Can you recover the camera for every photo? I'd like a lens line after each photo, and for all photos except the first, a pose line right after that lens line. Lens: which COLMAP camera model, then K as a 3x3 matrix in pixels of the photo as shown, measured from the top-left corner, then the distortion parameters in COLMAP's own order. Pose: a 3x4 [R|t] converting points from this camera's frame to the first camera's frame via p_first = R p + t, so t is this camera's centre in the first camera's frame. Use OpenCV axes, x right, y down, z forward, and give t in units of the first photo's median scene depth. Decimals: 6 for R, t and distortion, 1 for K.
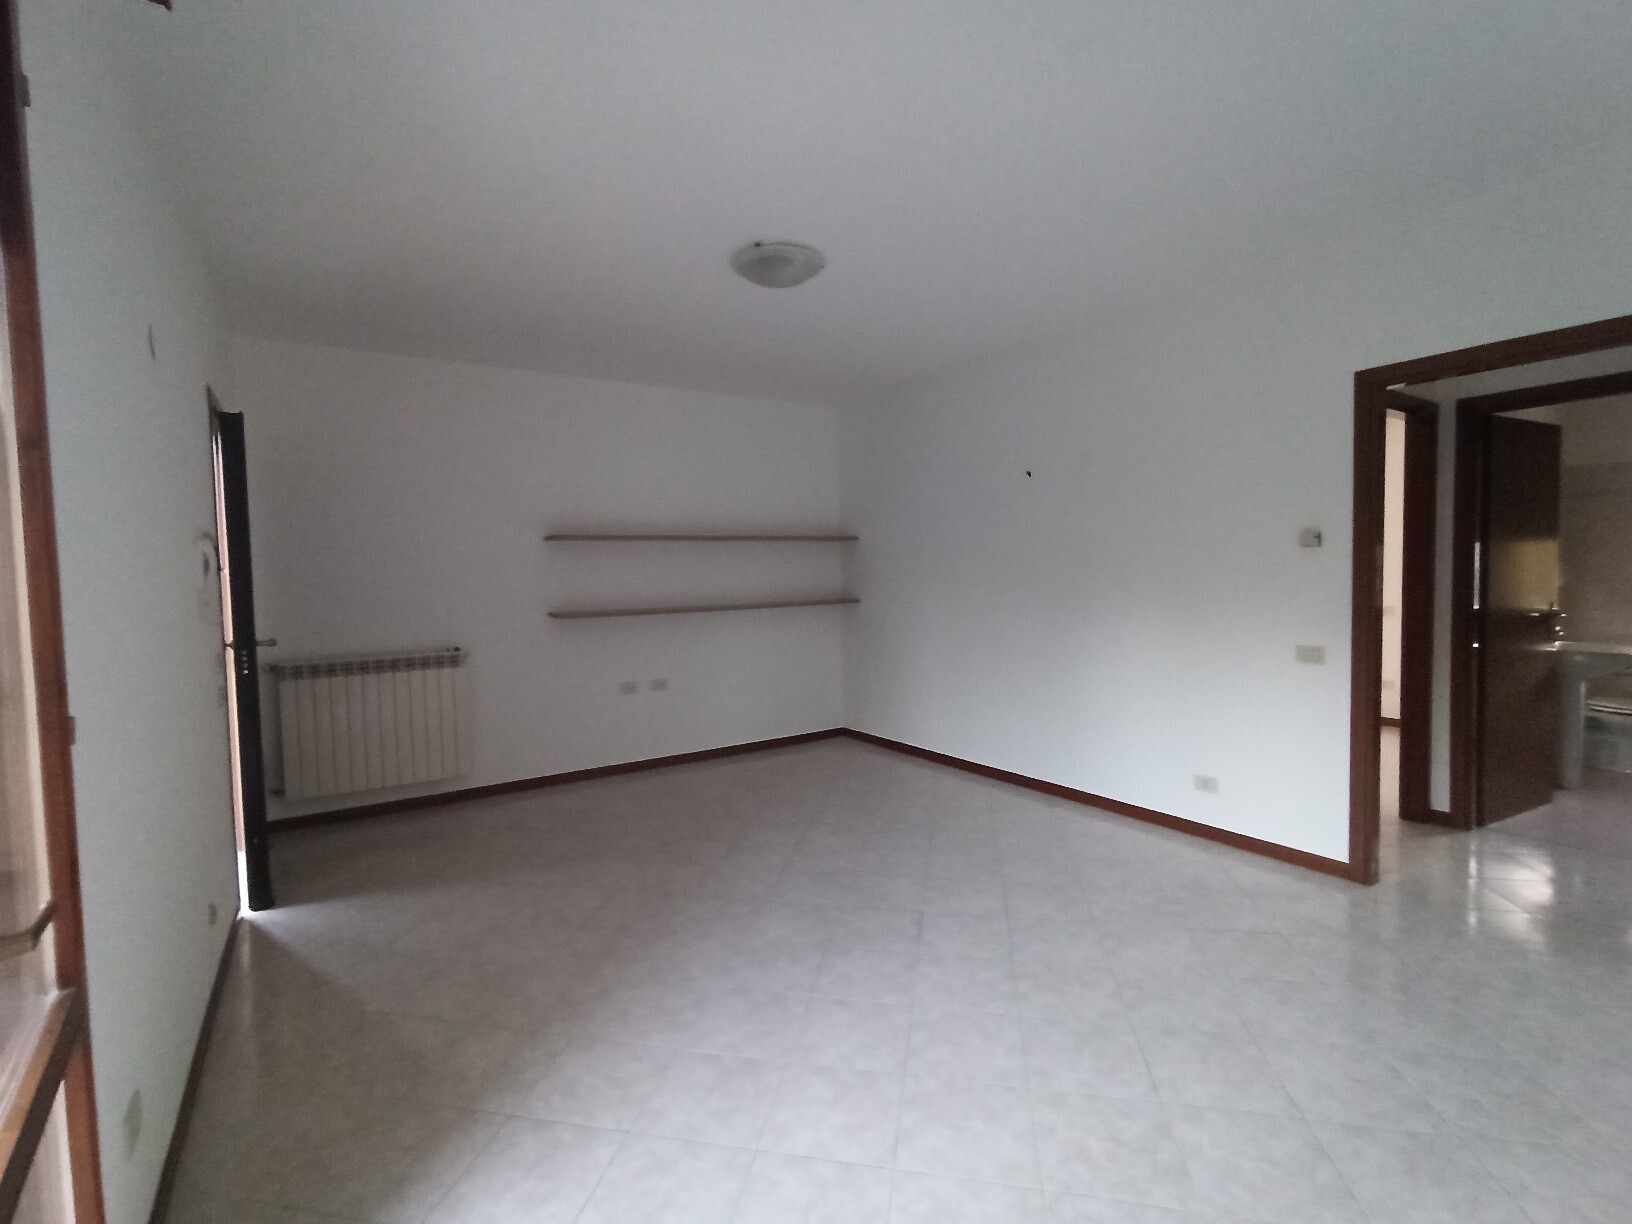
lens RADIAL K [[746.0, 0, 812.1], [0, 746.0, 608.3], [0, 0, 1]] dist [-0.025674, 0.014317]
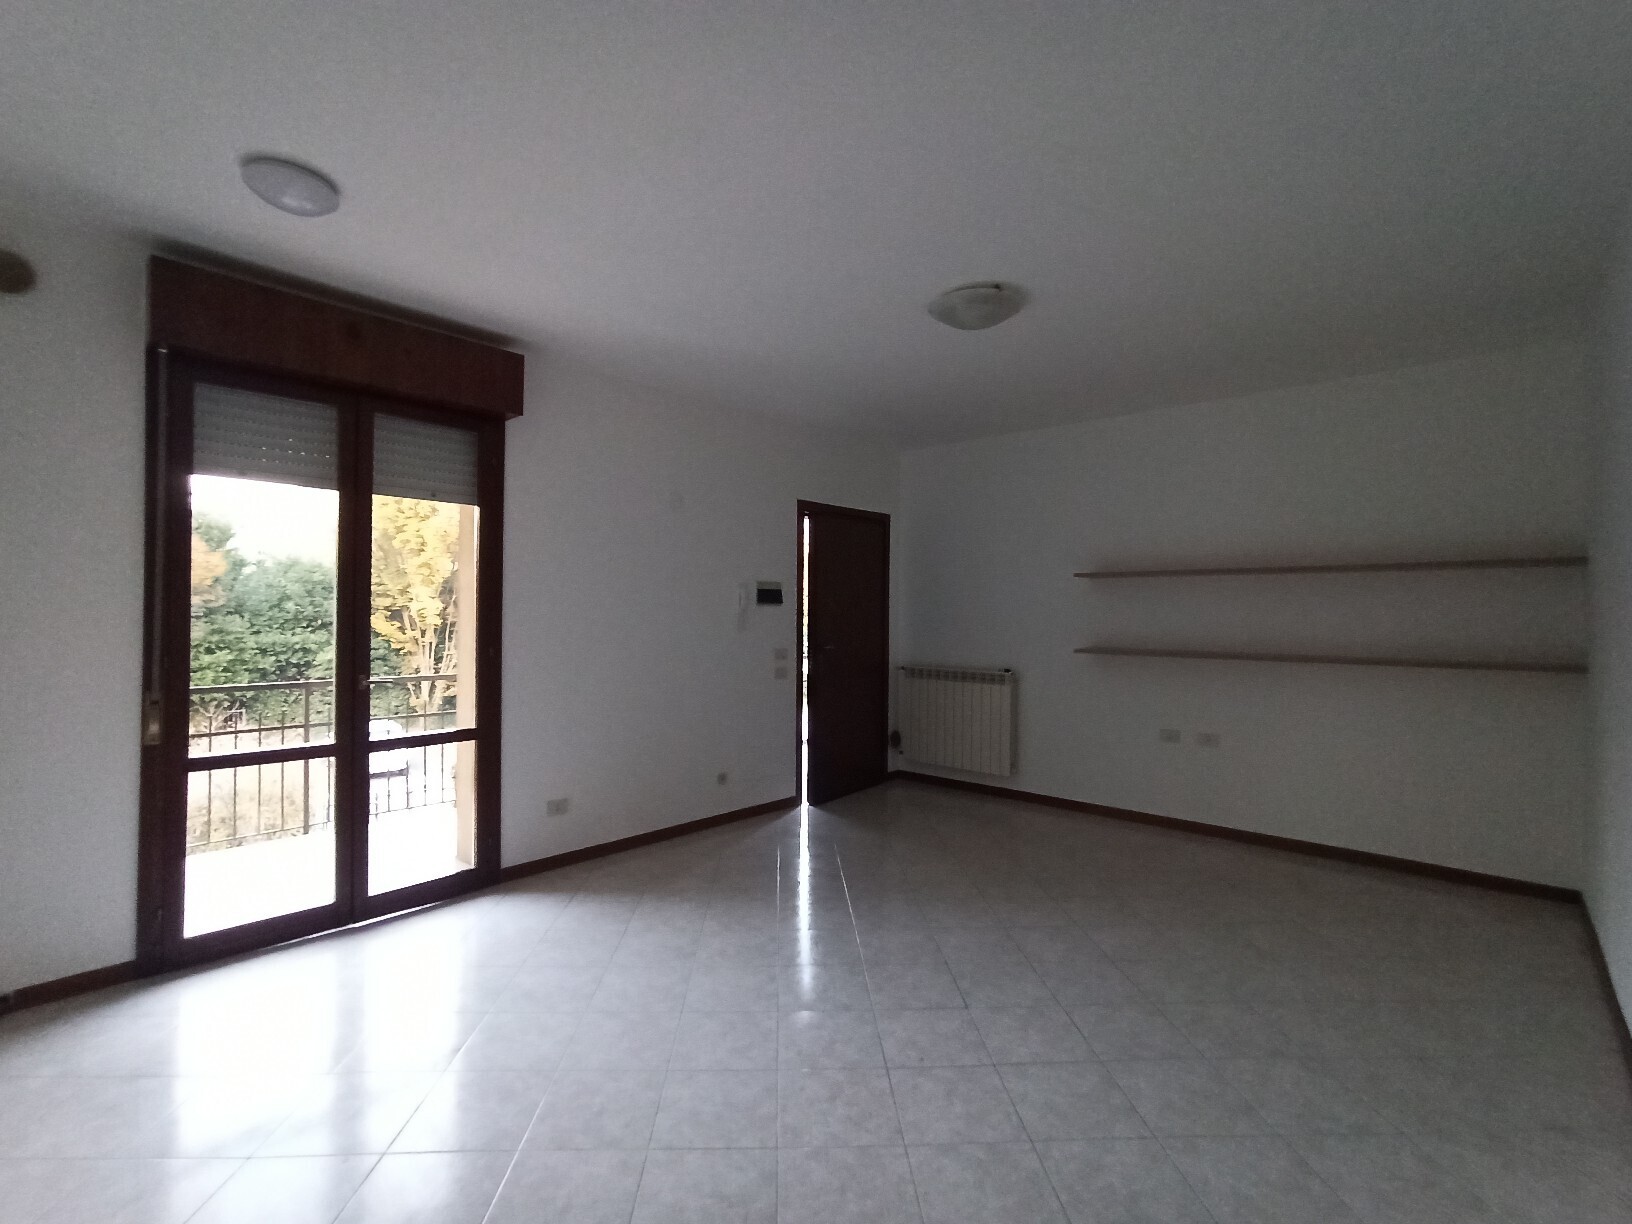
lens RADIAL K [[746.0, 0, 804.1], [0, 746.0, 611.4], [0, 0, 1]] dist [-0.025674, 0.014317]
pose [[0.227892, 0.021978, -0.973438, 1.060672], [-0.060221, 0.998149, 0.008437, -0.052998], [0.971822, 0.056698, 0.228794, 0.674703]]
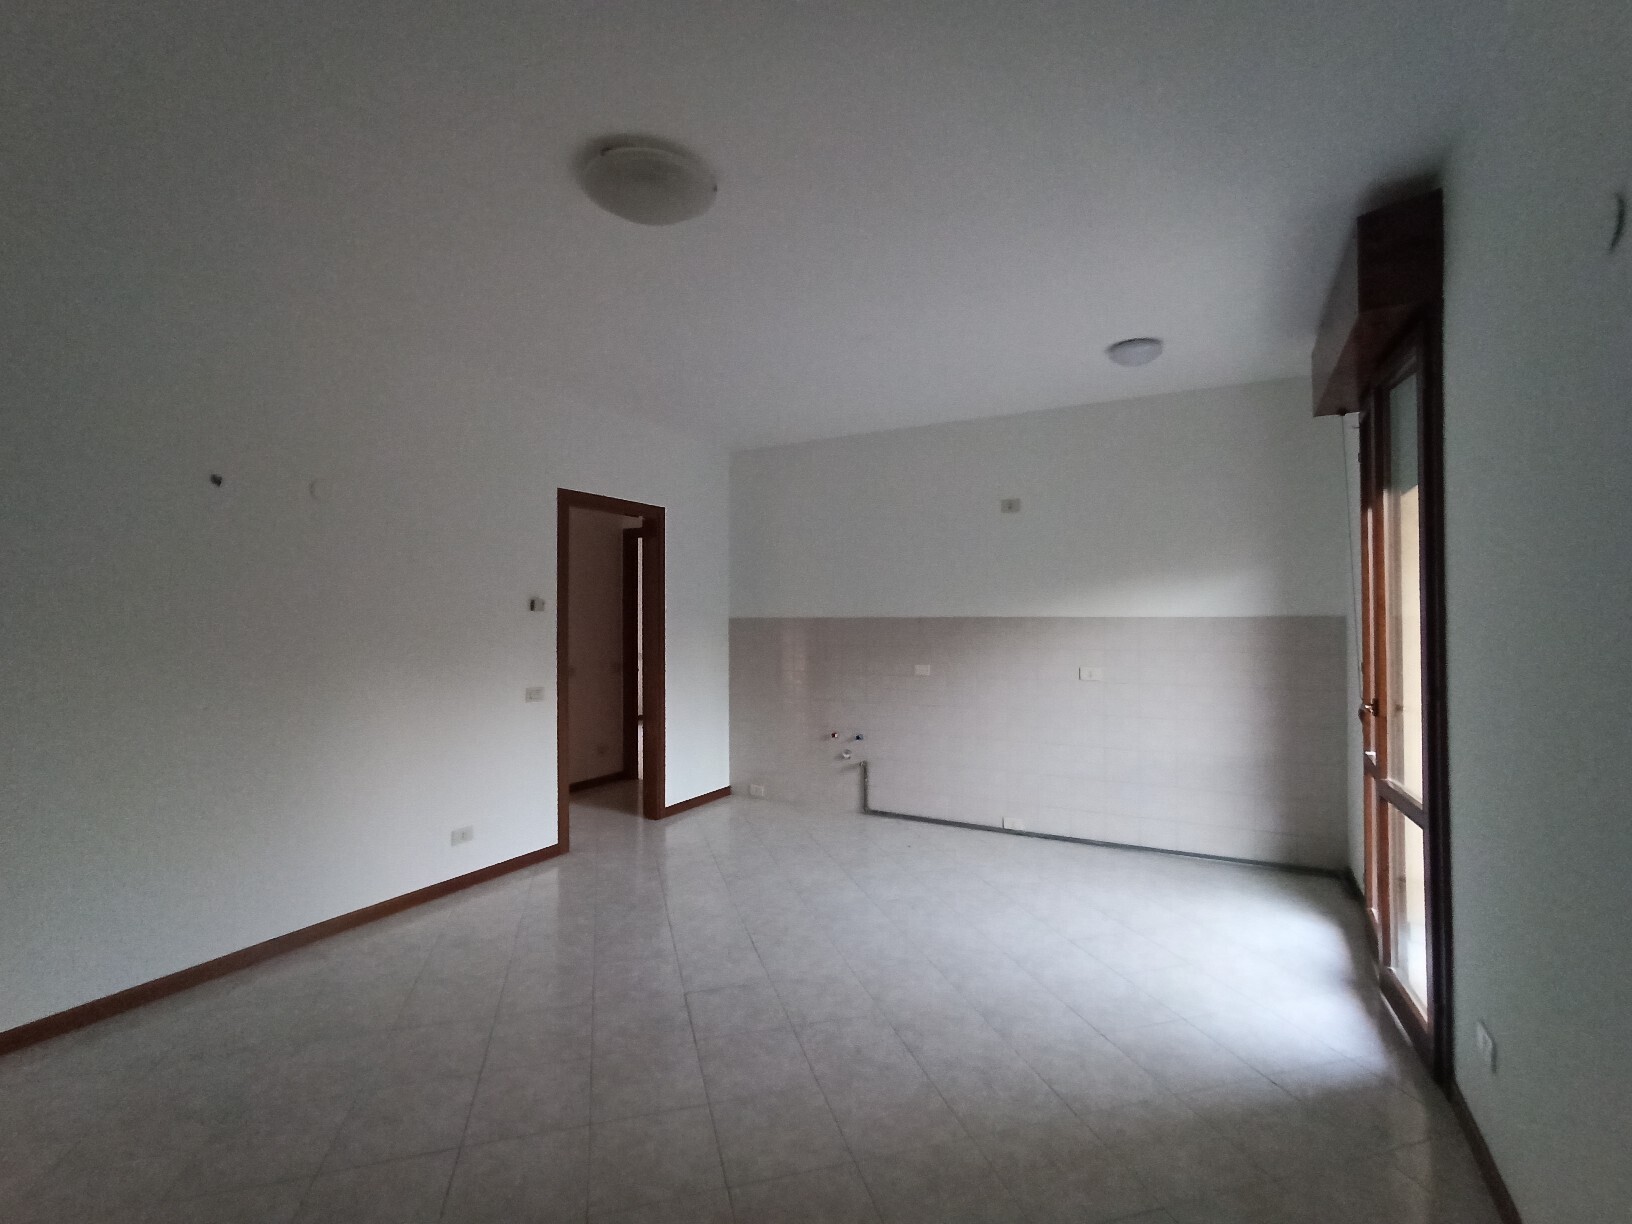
lens RADIAL K [[746.0, 0, 807.2], [0, 746.0, 605.1], [0, 0, 1]] dist [-0.025674, 0.014317]
pose [[-0.449208, 0.037125, 0.892656, -0.862610], [0.058810, 0.998198, -0.011919, -0.059696], [-0.891490, 0.047143, -0.450582, 1.428853]]
